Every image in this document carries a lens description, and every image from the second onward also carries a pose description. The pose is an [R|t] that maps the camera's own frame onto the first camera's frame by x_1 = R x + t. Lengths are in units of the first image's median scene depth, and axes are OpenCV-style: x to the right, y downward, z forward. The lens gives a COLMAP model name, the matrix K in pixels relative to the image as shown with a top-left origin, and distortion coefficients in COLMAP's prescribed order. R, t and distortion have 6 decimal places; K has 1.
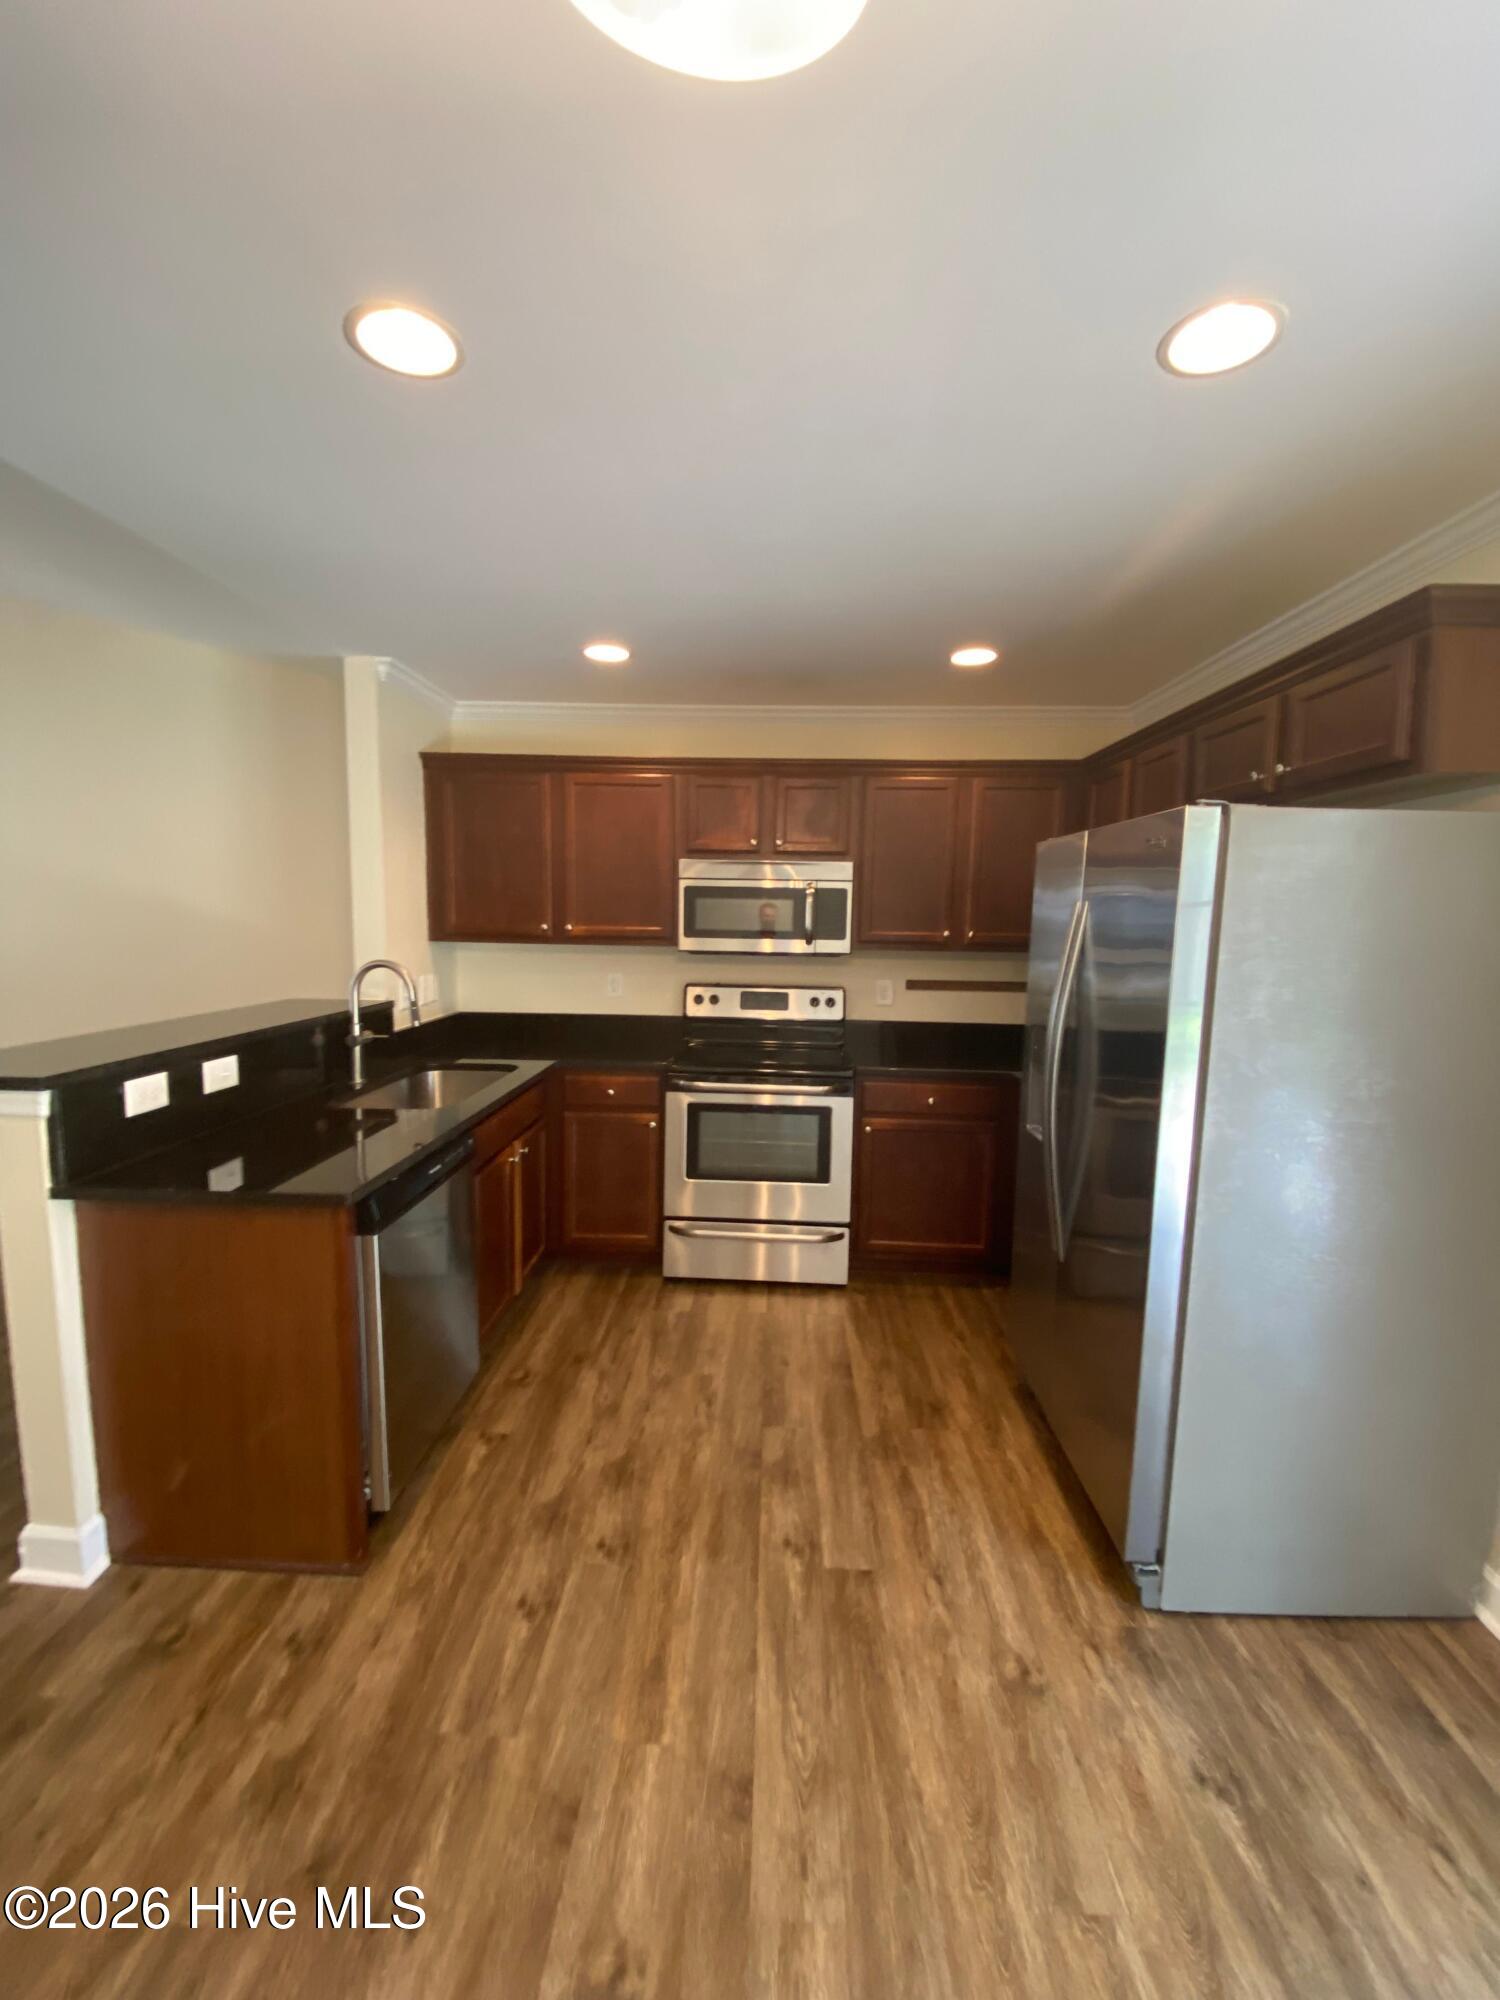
lens RADIAL K [[815.6, 0, 744.1], [0, 815.6, 992.7], [0, 0, 1]] dist [-0.001758, -0.005413]
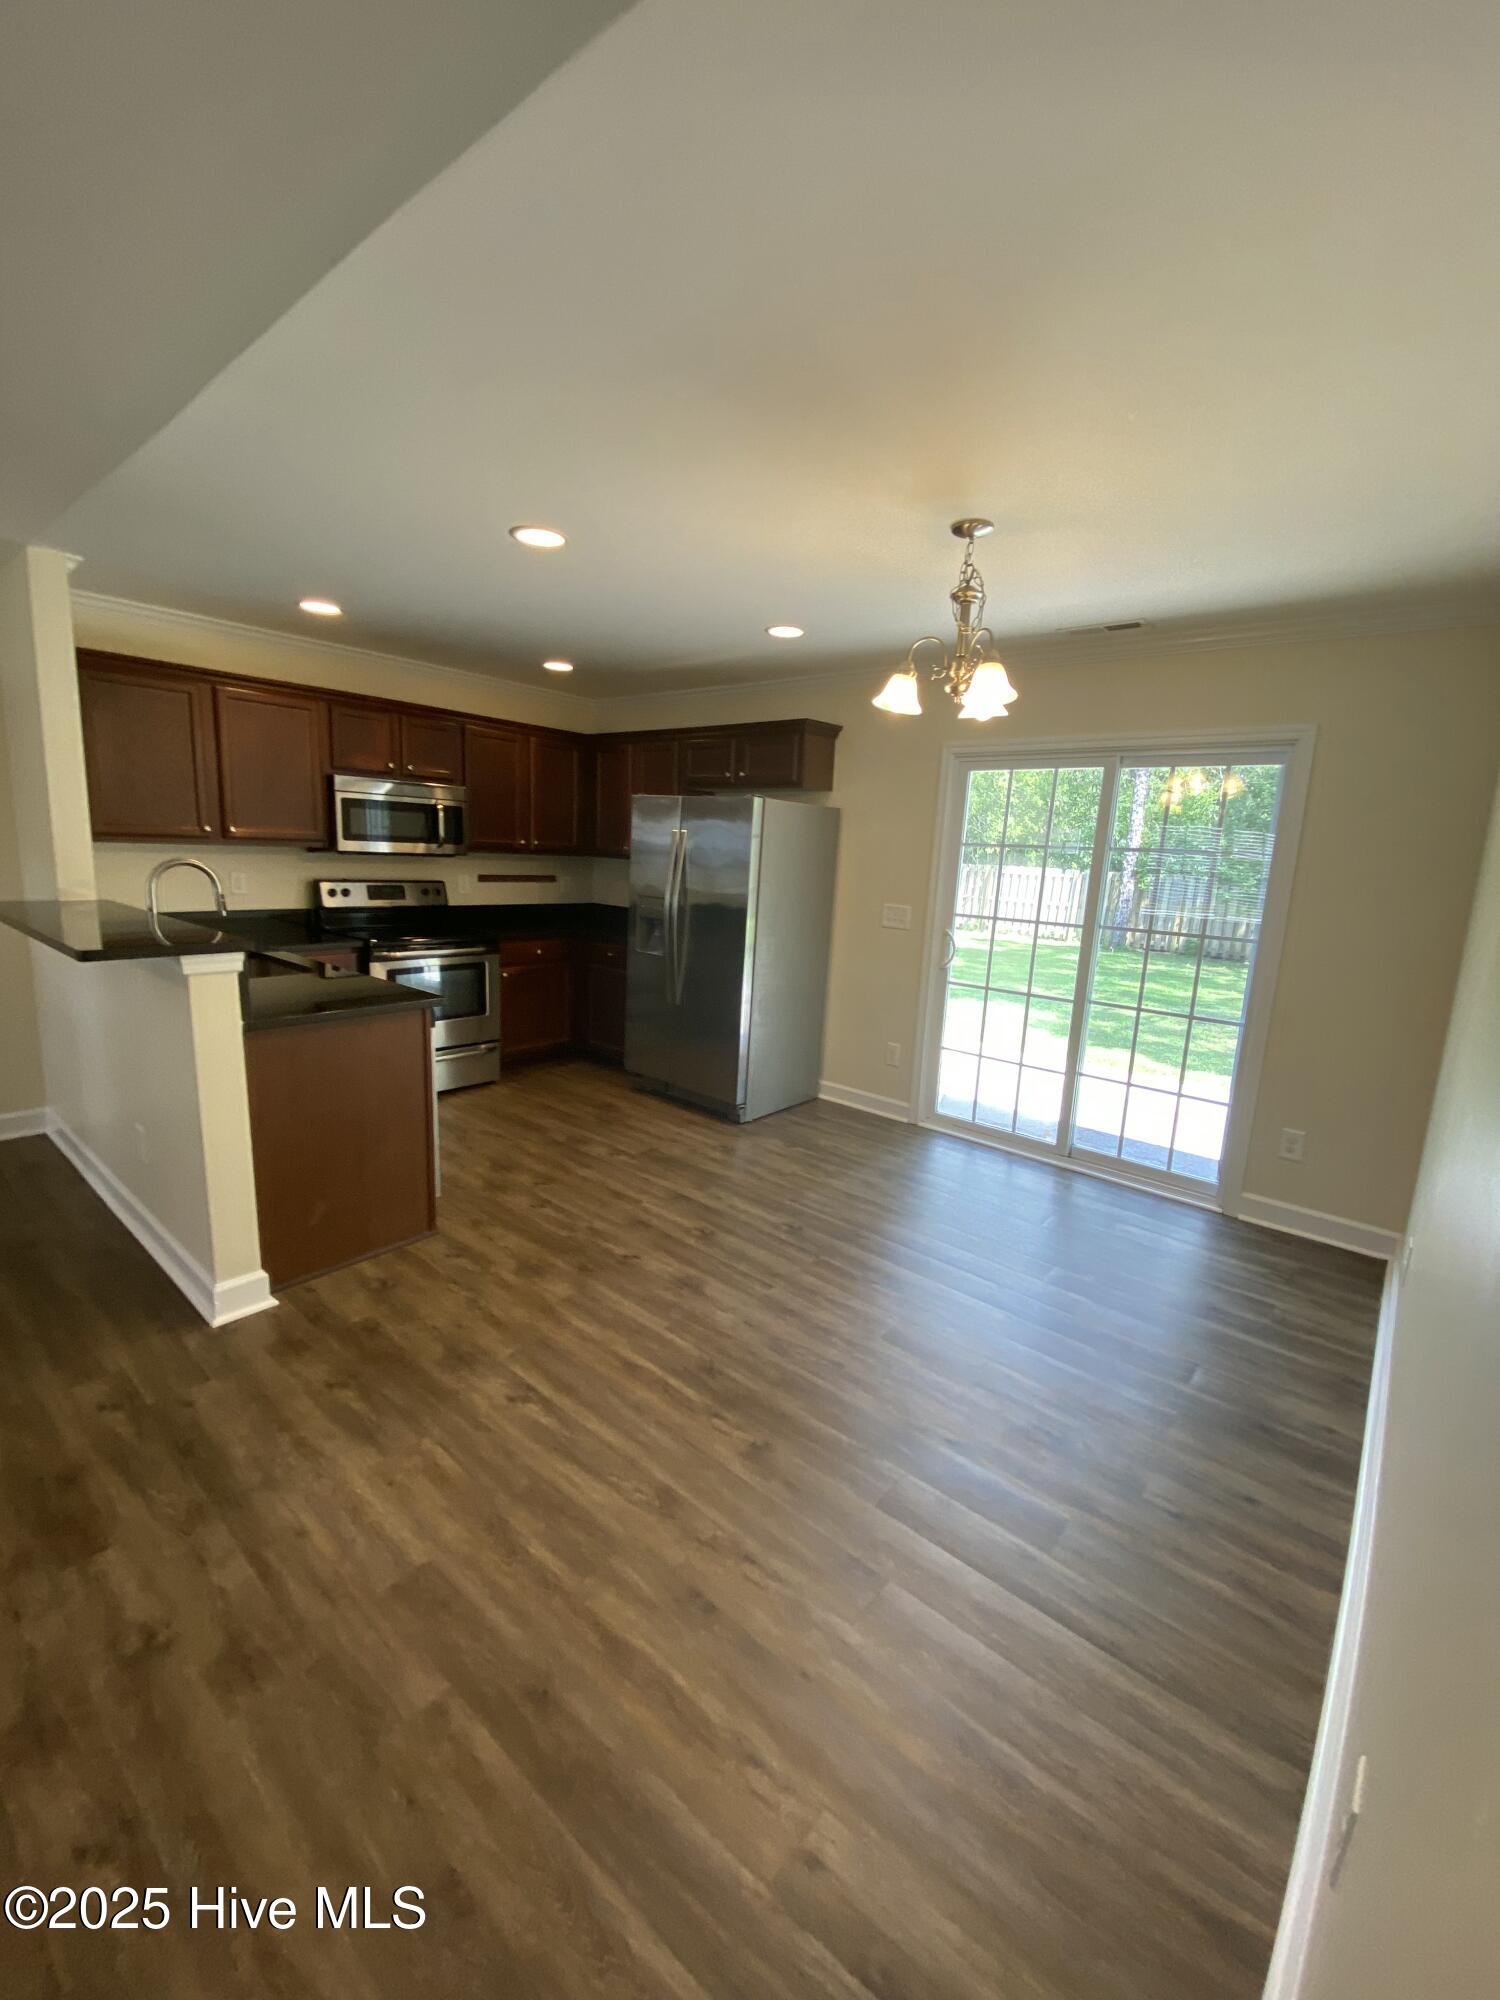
lens RADIAL K [[815.6, 0, 754.8], [0, 815.6, 1002.2], [0, 0, 1]] dist [-0.001758, -0.005413]
pose [[0.603426, -0.135805, 0.785769, -1.080327], [0.036834, 0.989086, 0.142659, 0.032532], [-0.796568, -0.057141, 0.601843, -0.393918]]
